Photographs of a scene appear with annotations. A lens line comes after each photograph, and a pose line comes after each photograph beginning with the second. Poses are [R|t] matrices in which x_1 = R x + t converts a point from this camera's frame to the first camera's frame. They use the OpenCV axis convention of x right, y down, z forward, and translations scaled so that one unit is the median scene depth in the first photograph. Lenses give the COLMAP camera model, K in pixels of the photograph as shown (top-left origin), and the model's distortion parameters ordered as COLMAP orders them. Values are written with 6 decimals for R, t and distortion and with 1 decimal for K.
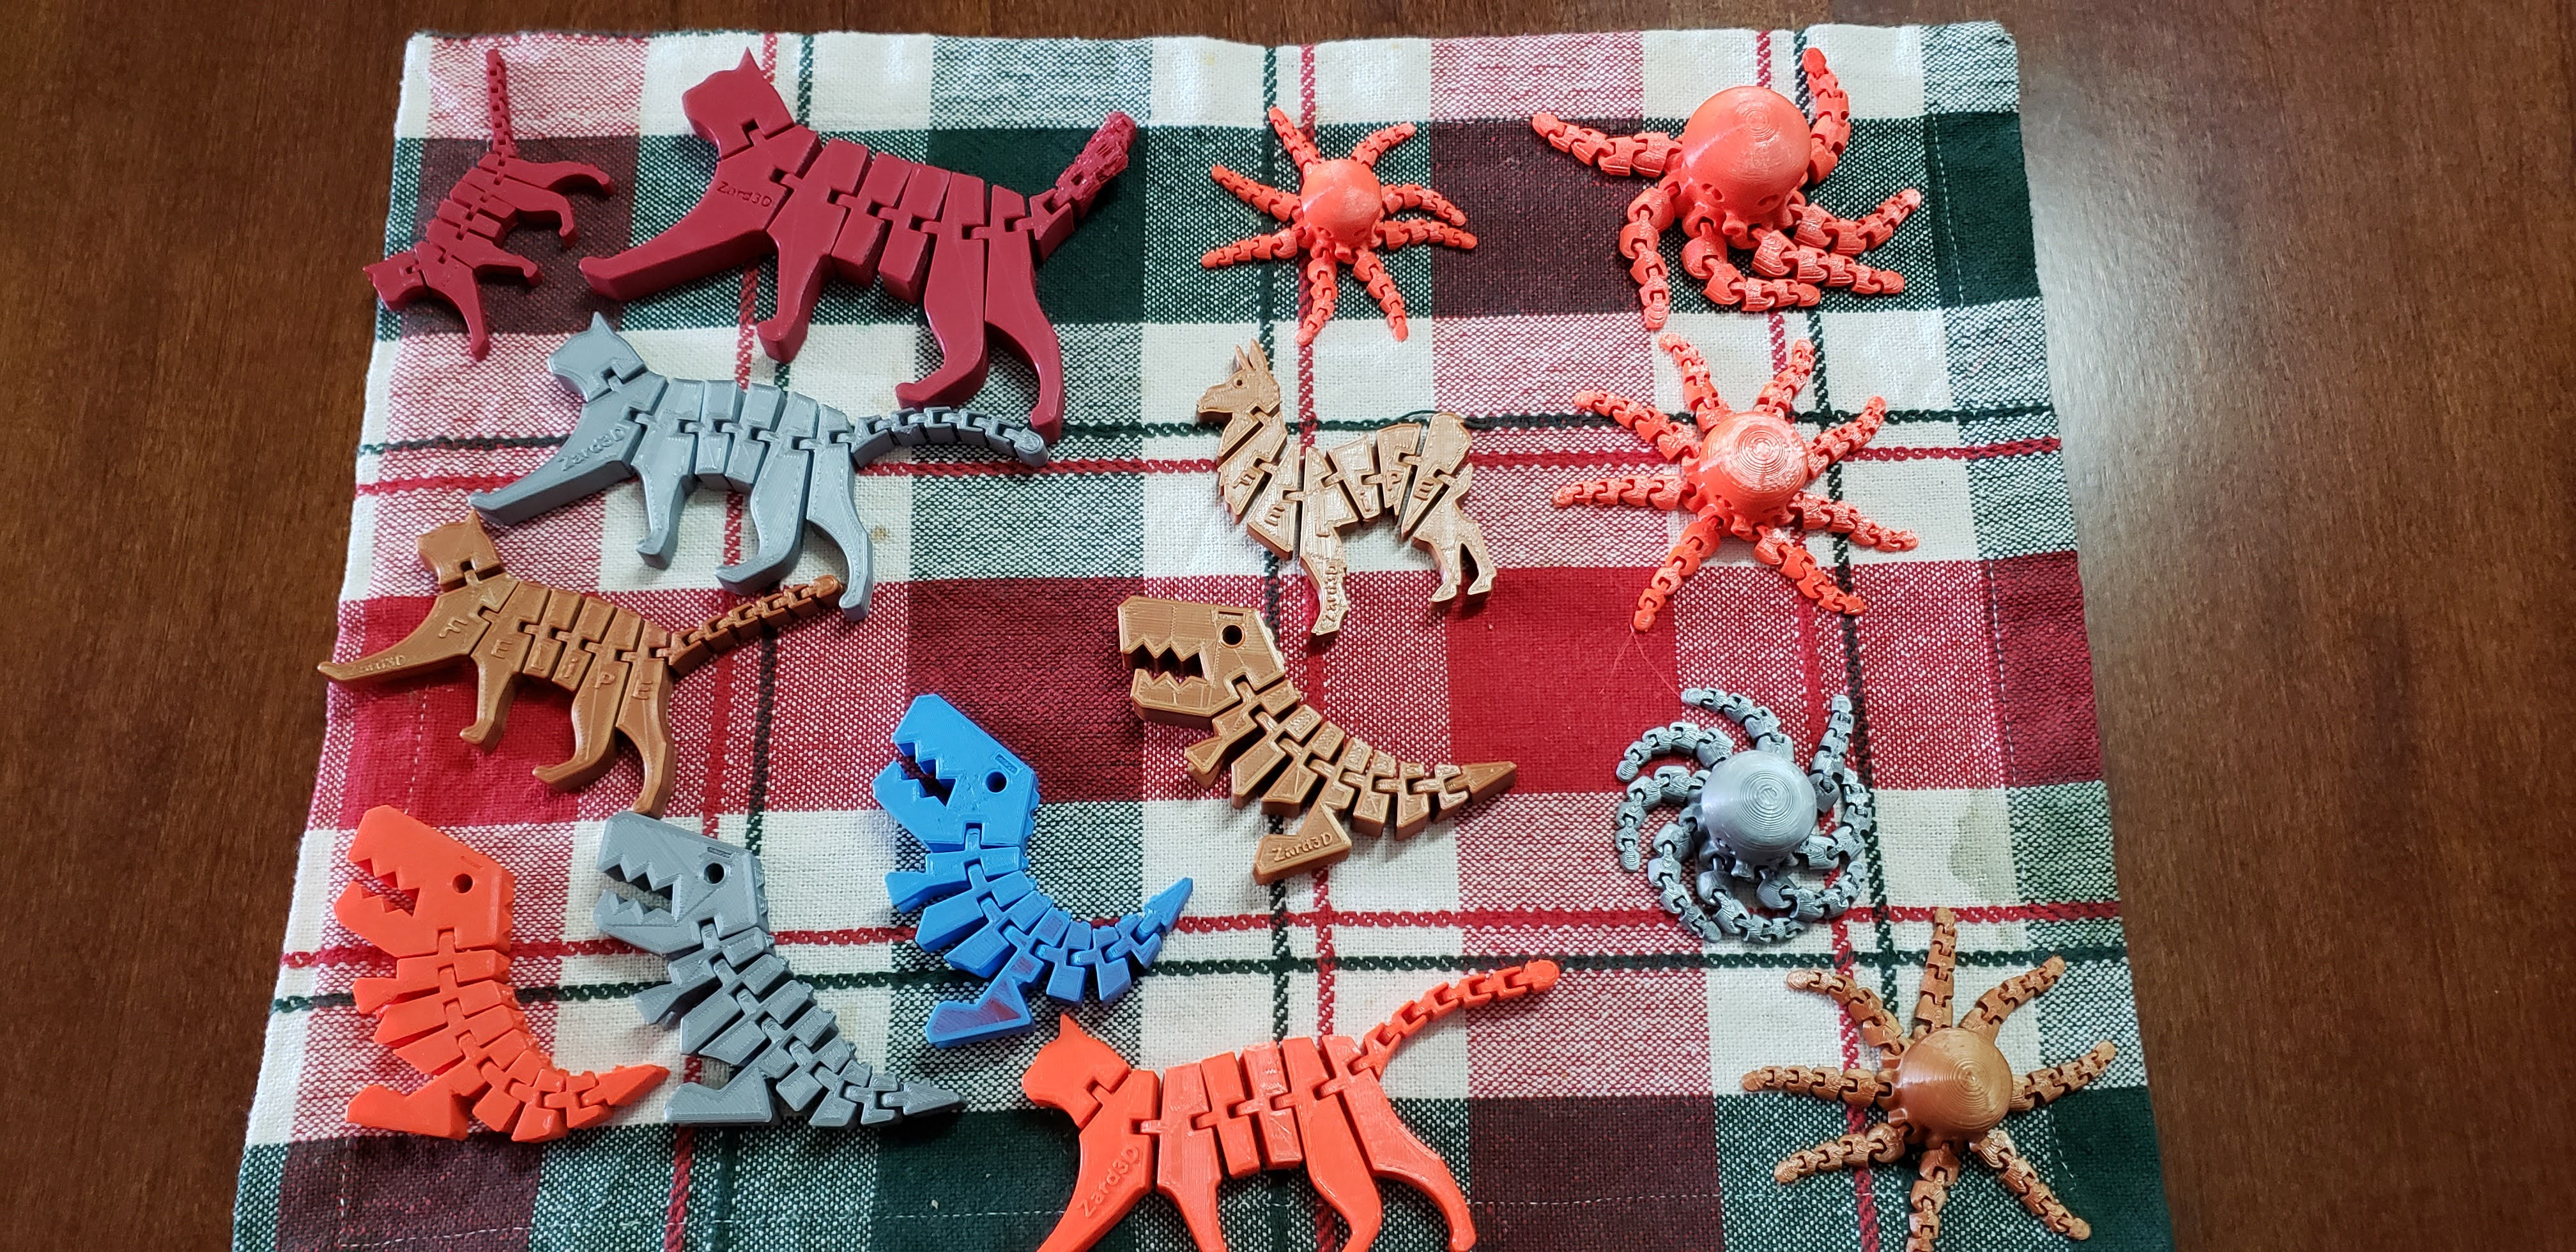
lens RADIAL K [[1931.0, 0, 1285.2], [0, 1931.0, 529.9], [0, 0, 1]] dist [0.070965, -0.163450]
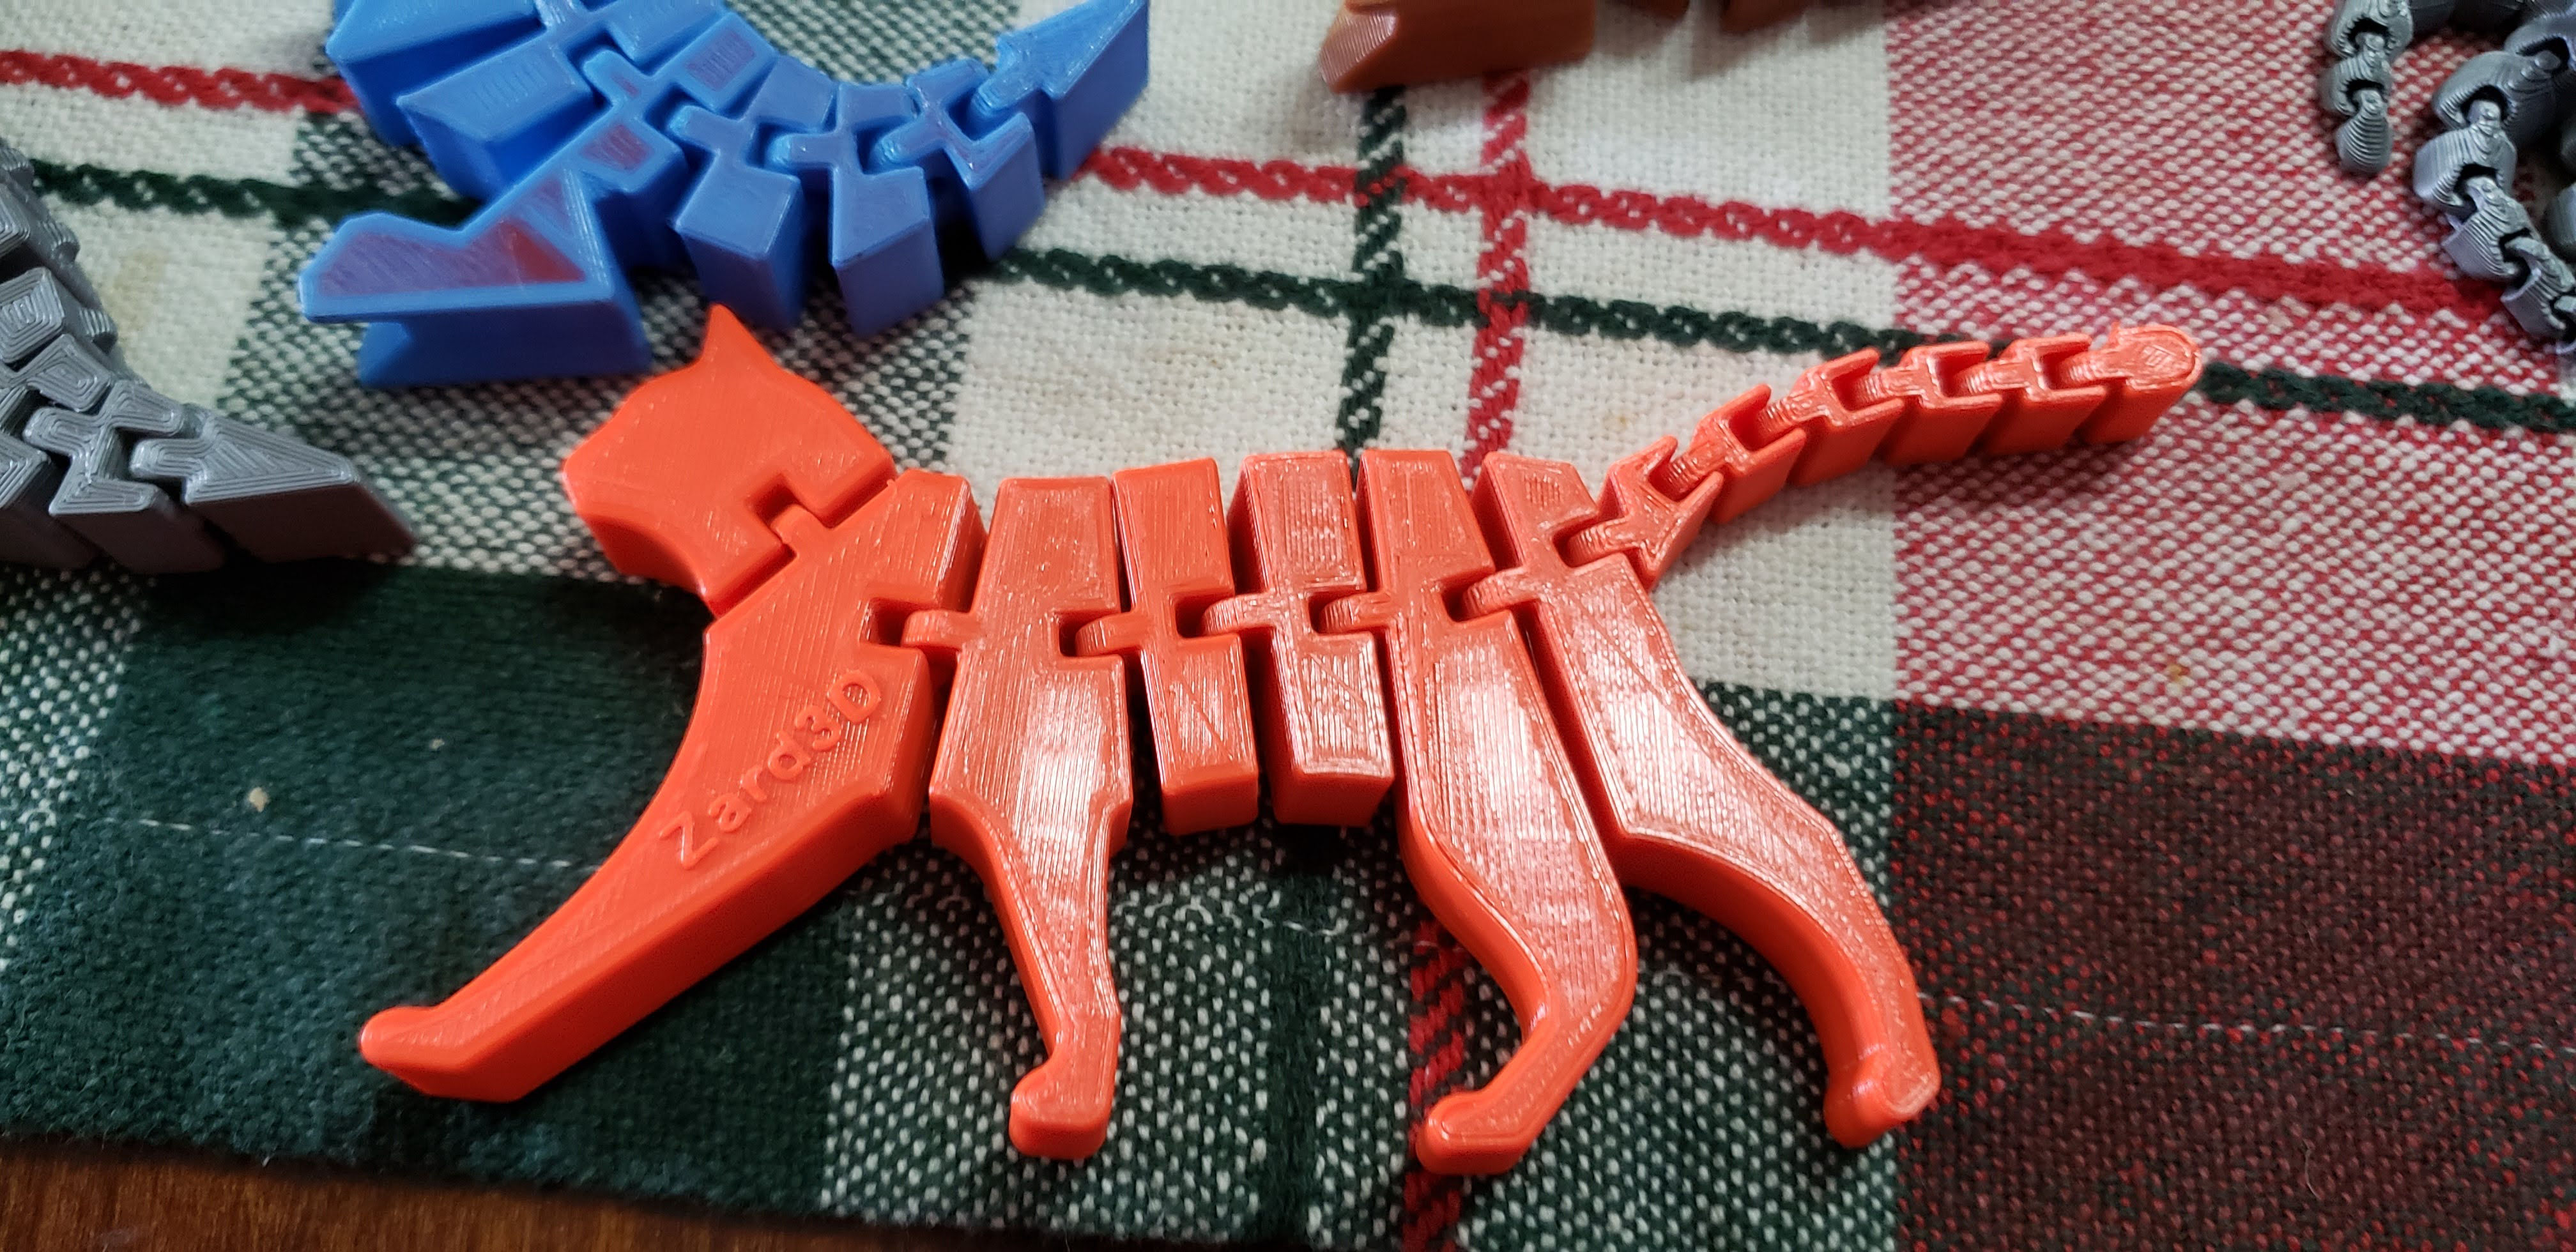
lens RADIAL K [[1947.0, 0, 1255.7], [0, 1947.0, 618.0], [0, 0, 1]] dist [0.020597, -0.036683]
pose [[0.993206, 0.114184, -0.022435, -0.008263], [-0.113913, 0.993406, 0.012986, 0.262230], [0.023770, -0.010342, 0.999664, 0.604736]]
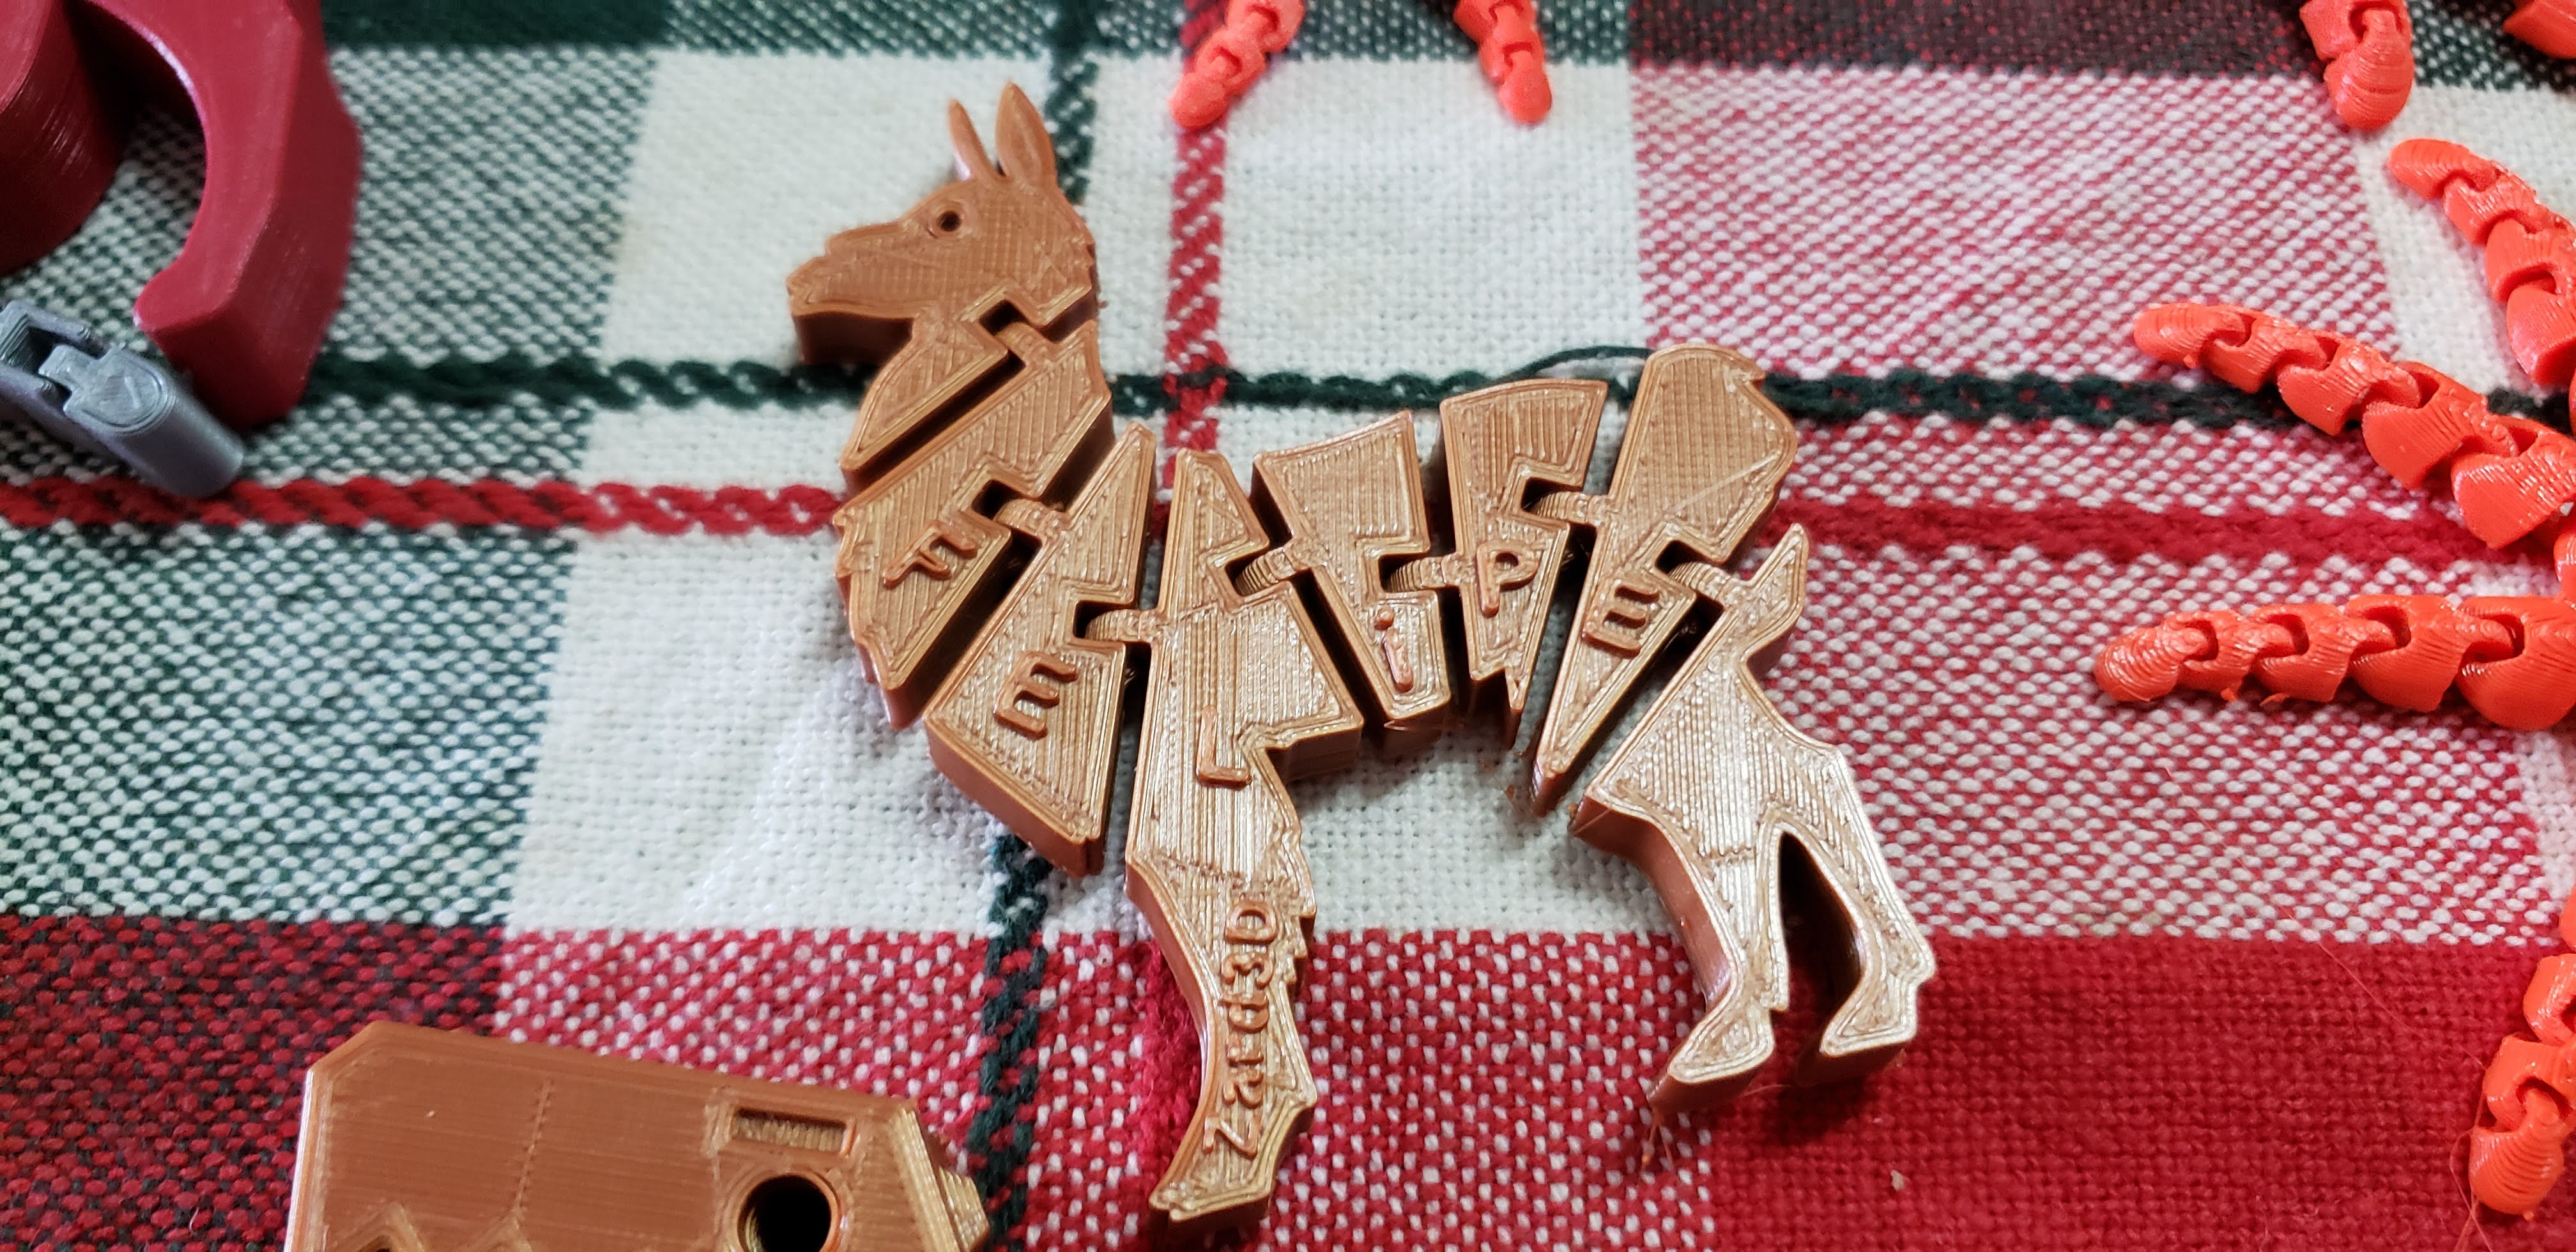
lens RADIAL K [[1925.1, 0, 1288.0], [0, 1925.1, 626.0], [0, 0, 1]] dist [-0.003884, -0.105753]
pose [[0.999511, 0.031238, -0.001572, 0.027740], [-0.031266, 0.996491, -0.077647, 0.001548], [-0.000859, 0.077658, 0.996980, 0.746749]]
